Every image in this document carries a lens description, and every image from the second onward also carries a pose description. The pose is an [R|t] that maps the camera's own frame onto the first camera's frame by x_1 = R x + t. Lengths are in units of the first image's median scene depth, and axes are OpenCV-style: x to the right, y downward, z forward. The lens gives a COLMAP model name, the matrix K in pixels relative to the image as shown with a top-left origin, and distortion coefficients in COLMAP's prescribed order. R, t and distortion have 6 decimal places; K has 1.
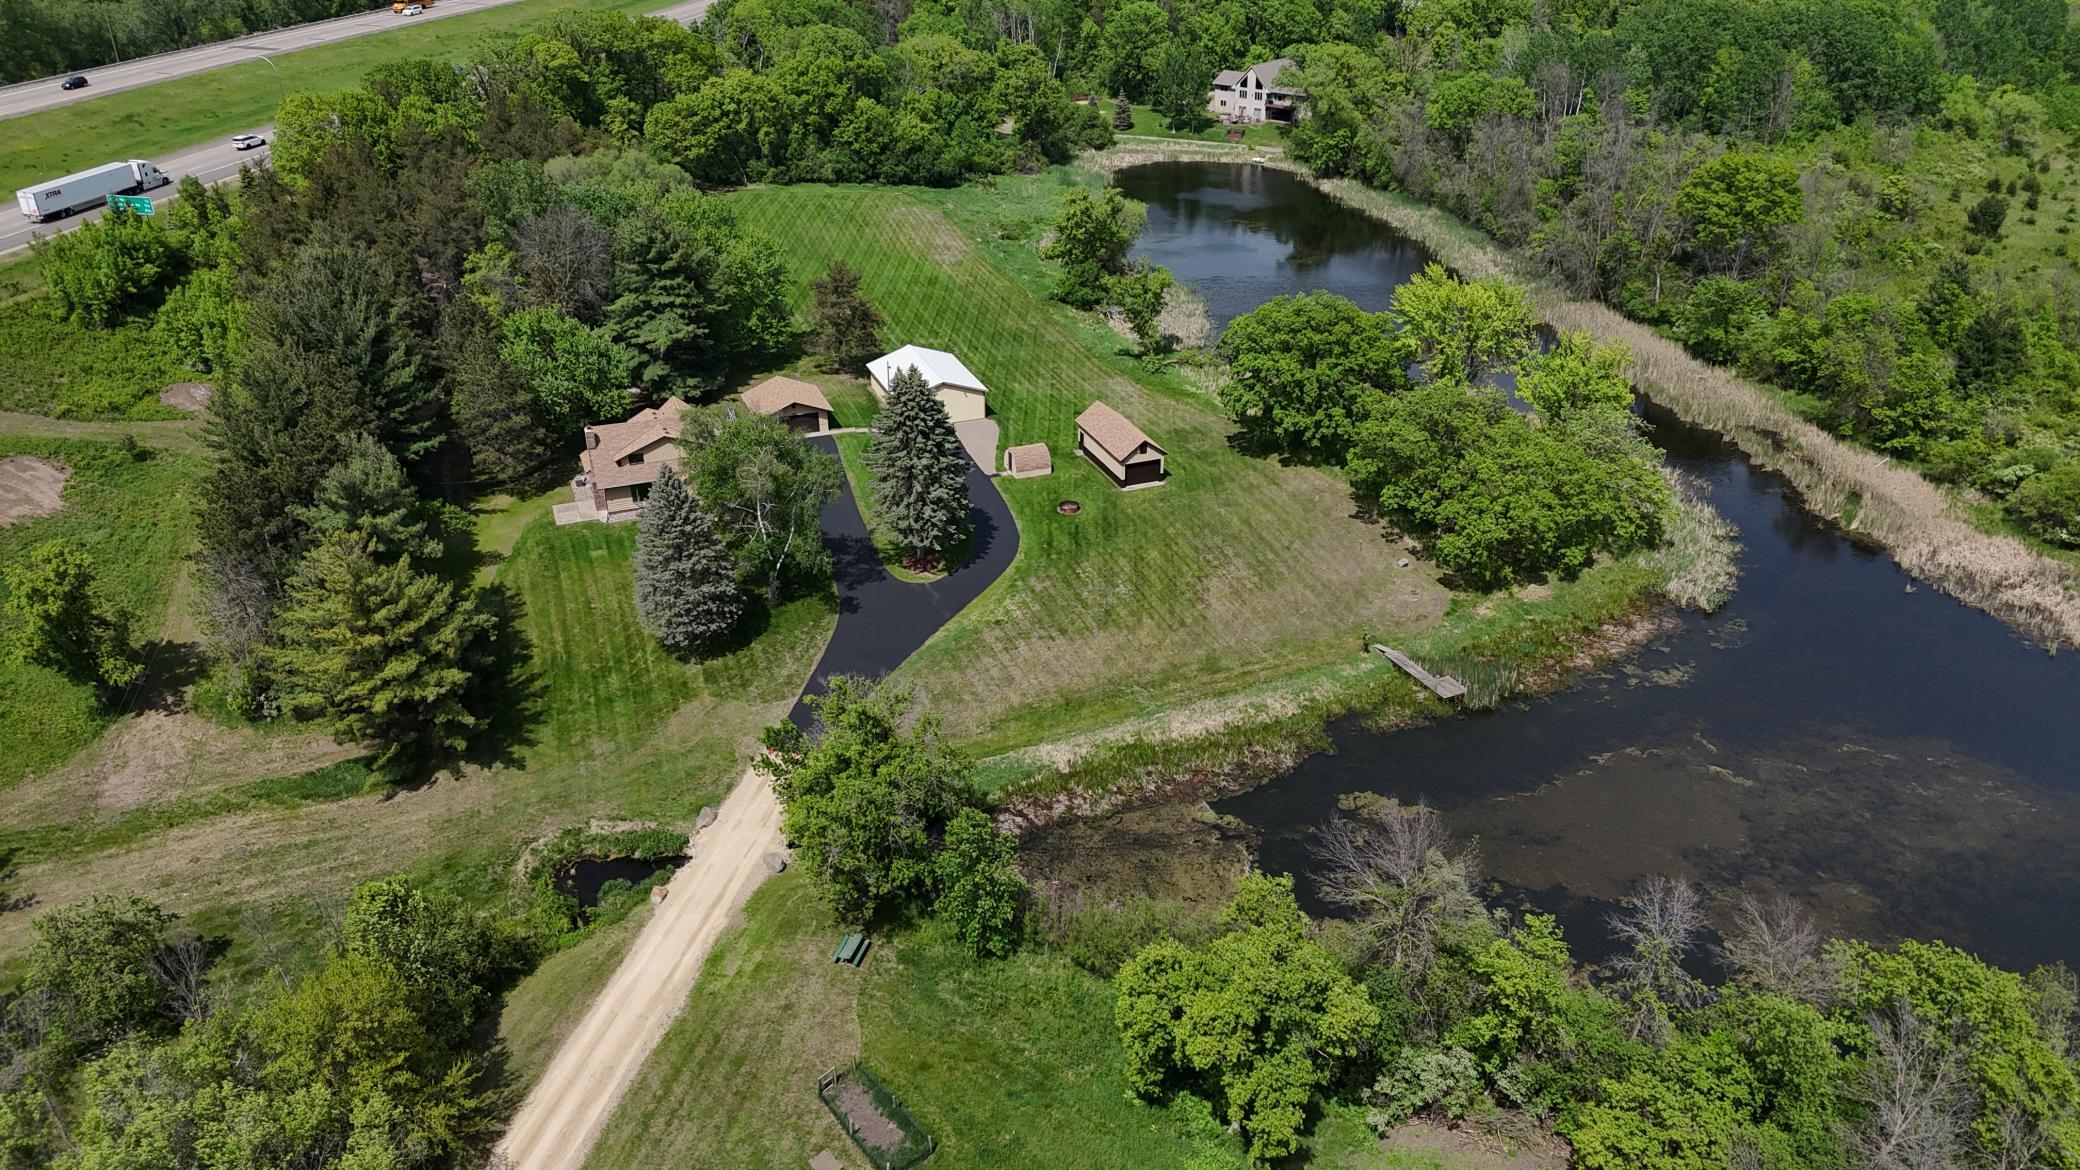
lens RADIAL K [[1511.2, 0, 1040.0], [0, 1511.2, 585.0], [0, 0, 1]] dist [0.022900, -0.008074]
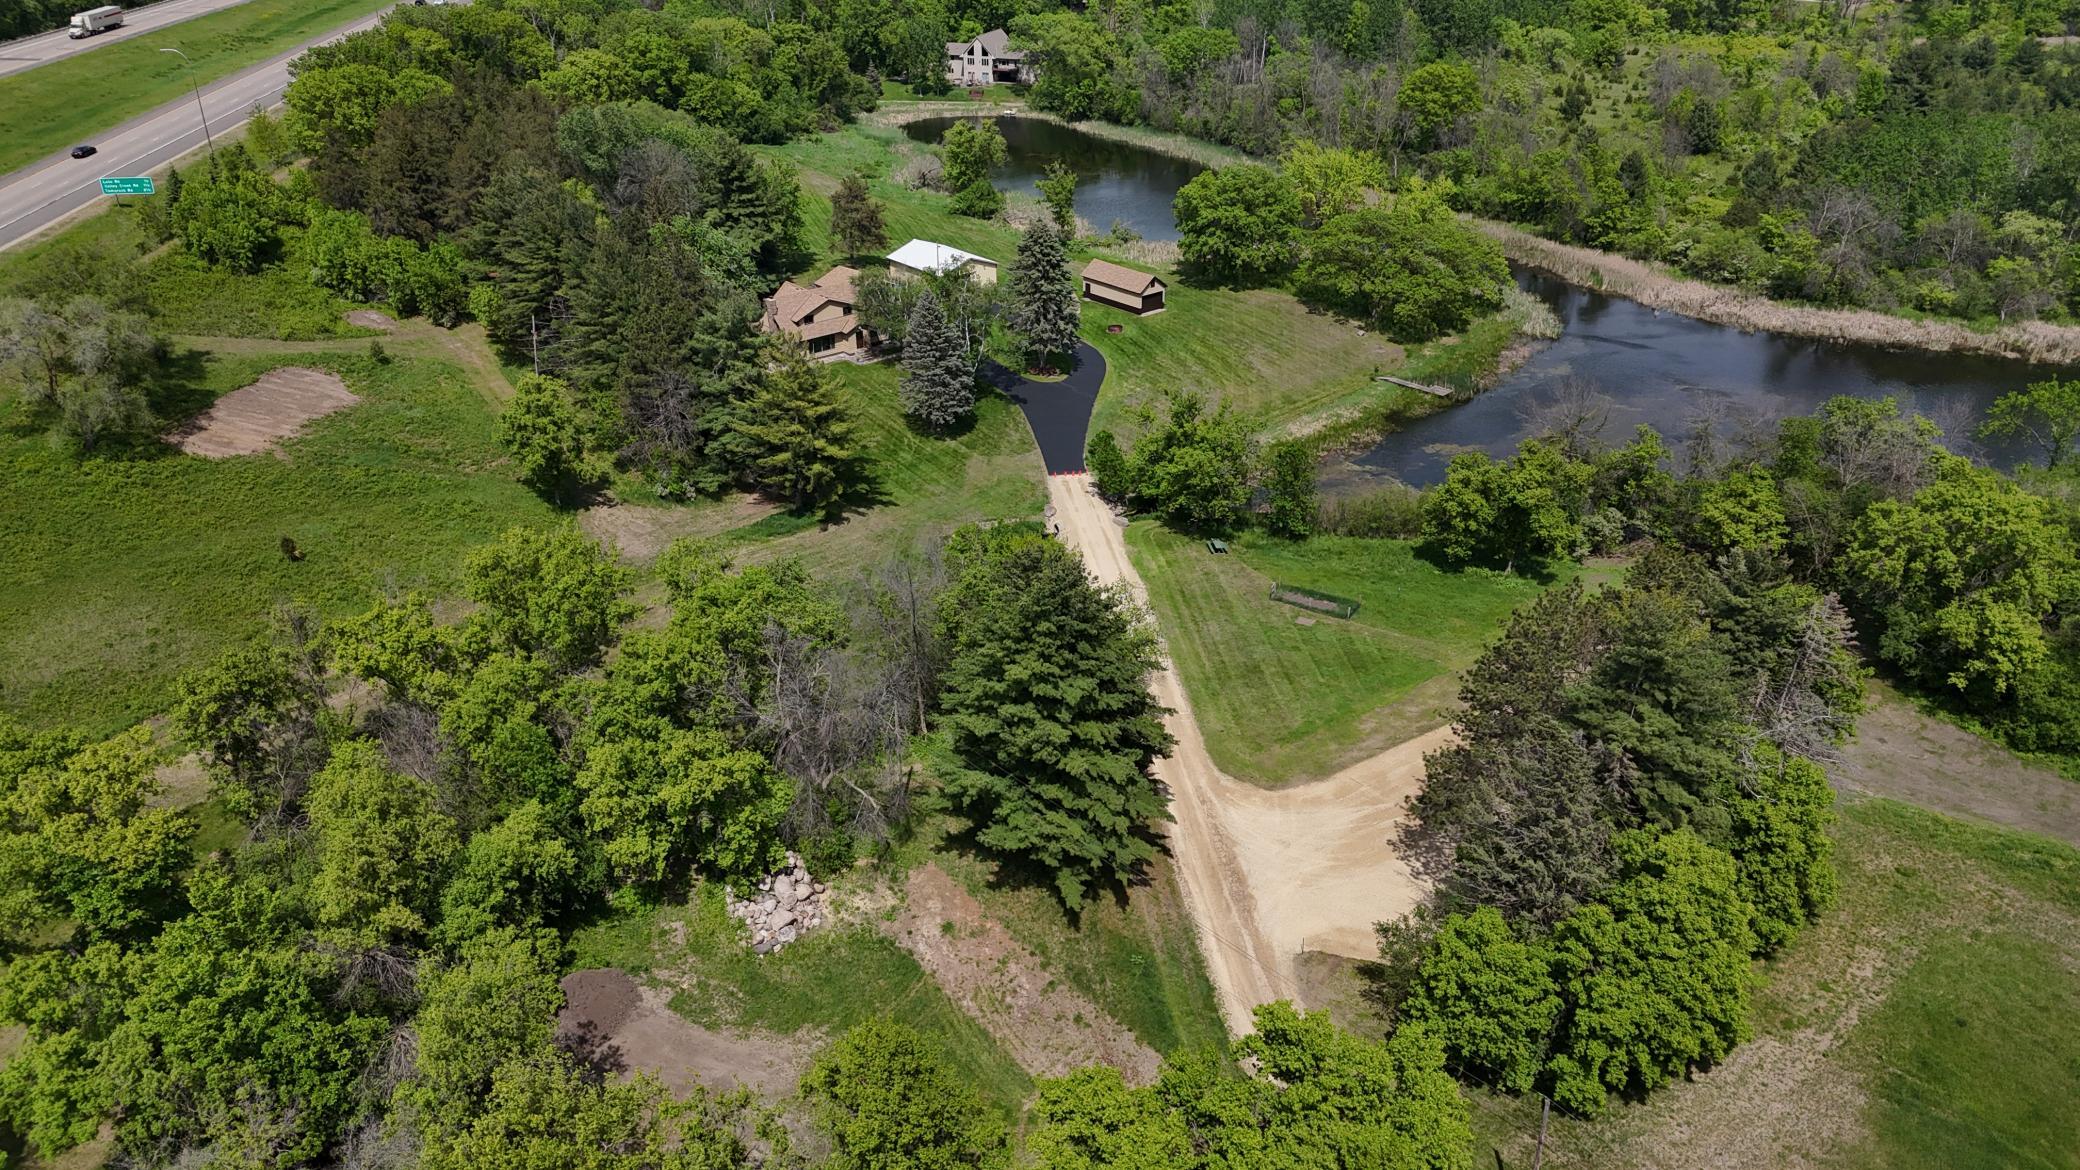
lens RADIAL K [[1511.2, 0, 1040.0], [0, 1511.2, 585.0], [0, 0, 1]] dist [0.022900, -0.008074]
pose [[0.942810, -0.149920, 0.297715, -0.404713], [0.152741, 0.988168, 0.013907, 0.122410], [-0.296277, 0.032362, 0.954554, -0.218494]]
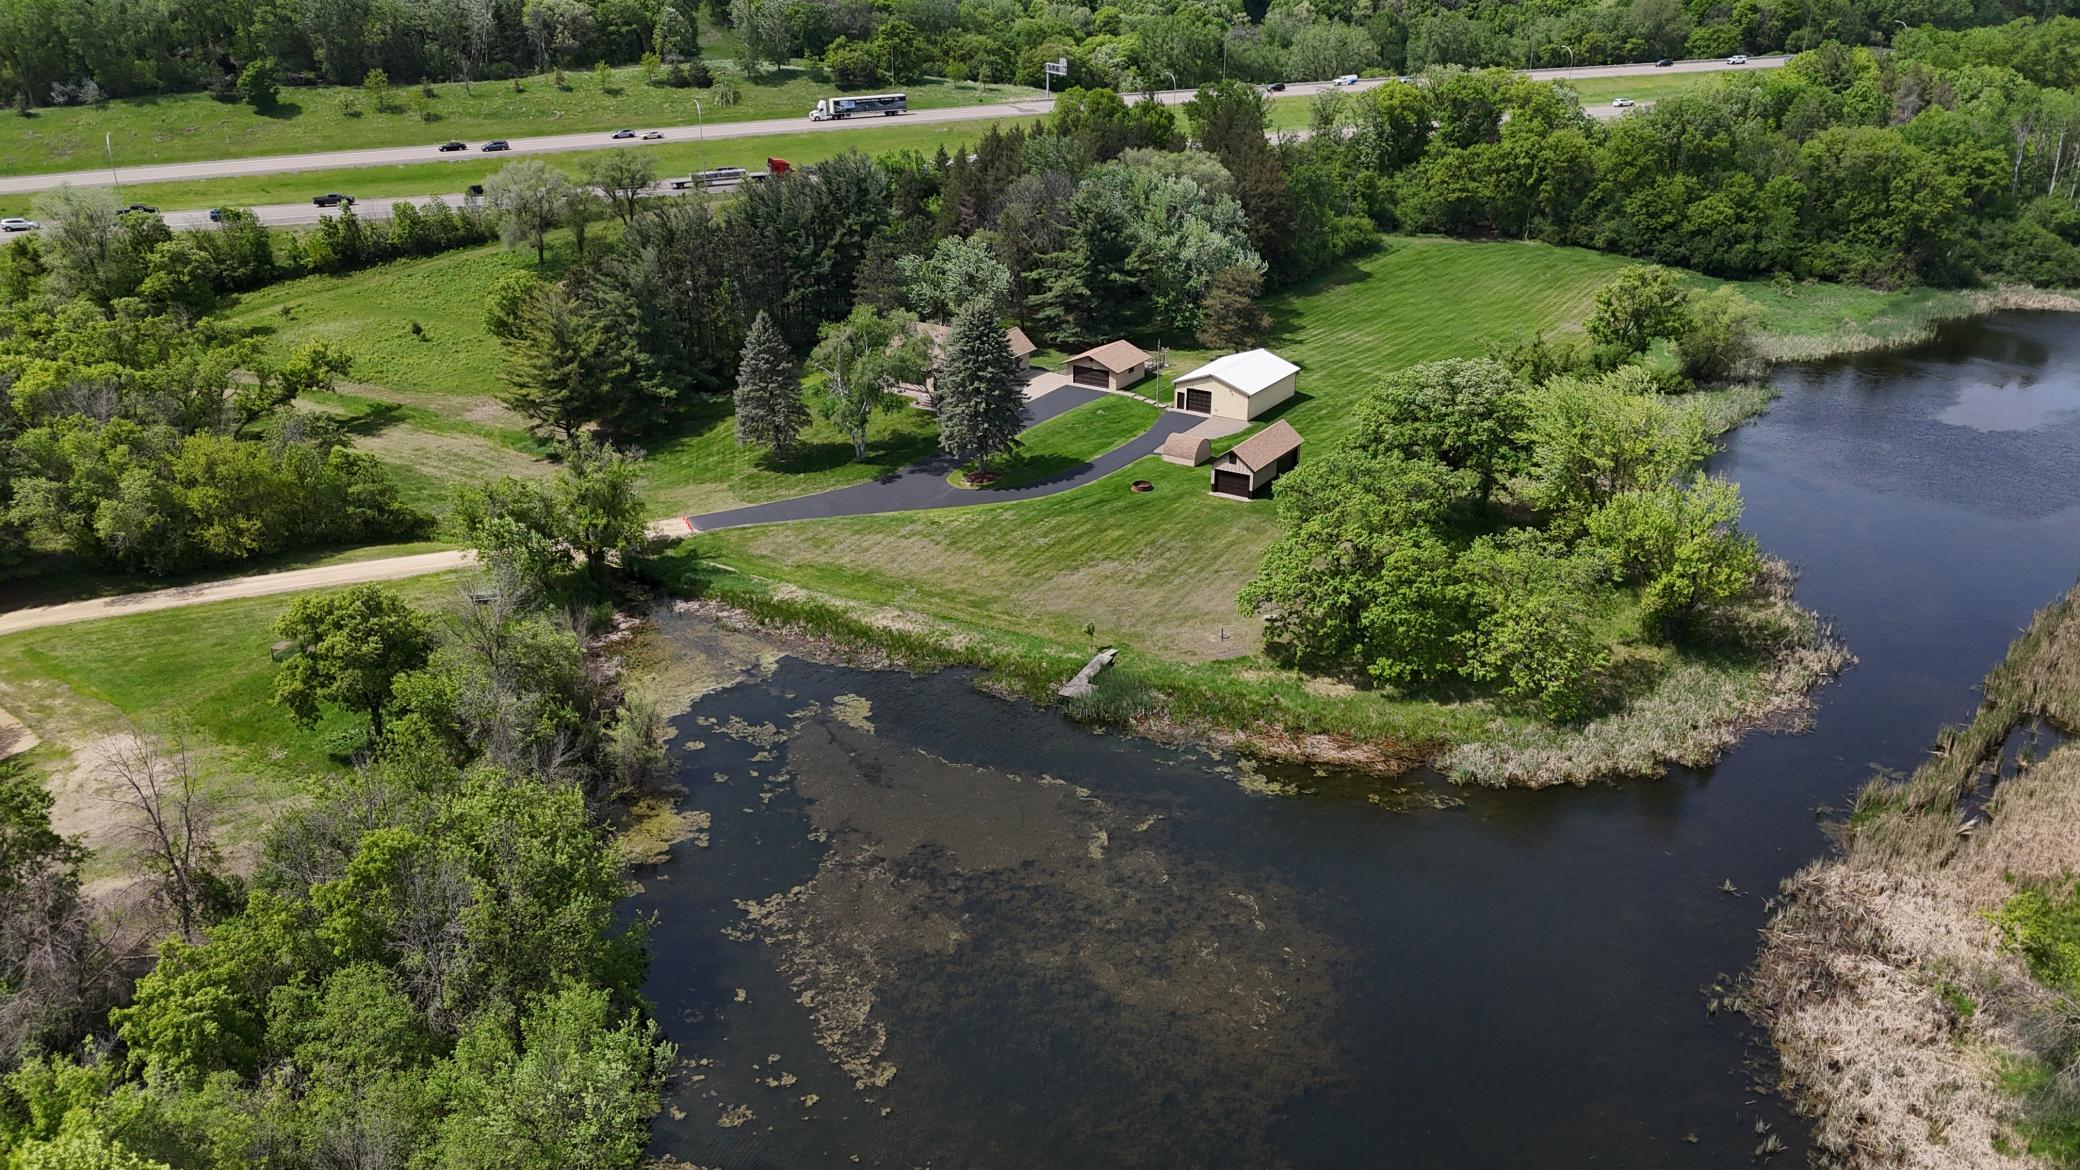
lens RADIAL K [[1511.2, 0, 1040.0], [0, 1511.2, 585.0], [0, 0, 1]] dist [0.022900, -0.008074]
pose [[0.601079, 0.327669, -0.728929, 0.653546], [-0.369401, 0.922716, 0.110170, -0.065891], [0.708694, 0.203046, 0.675666, 0.206643]]
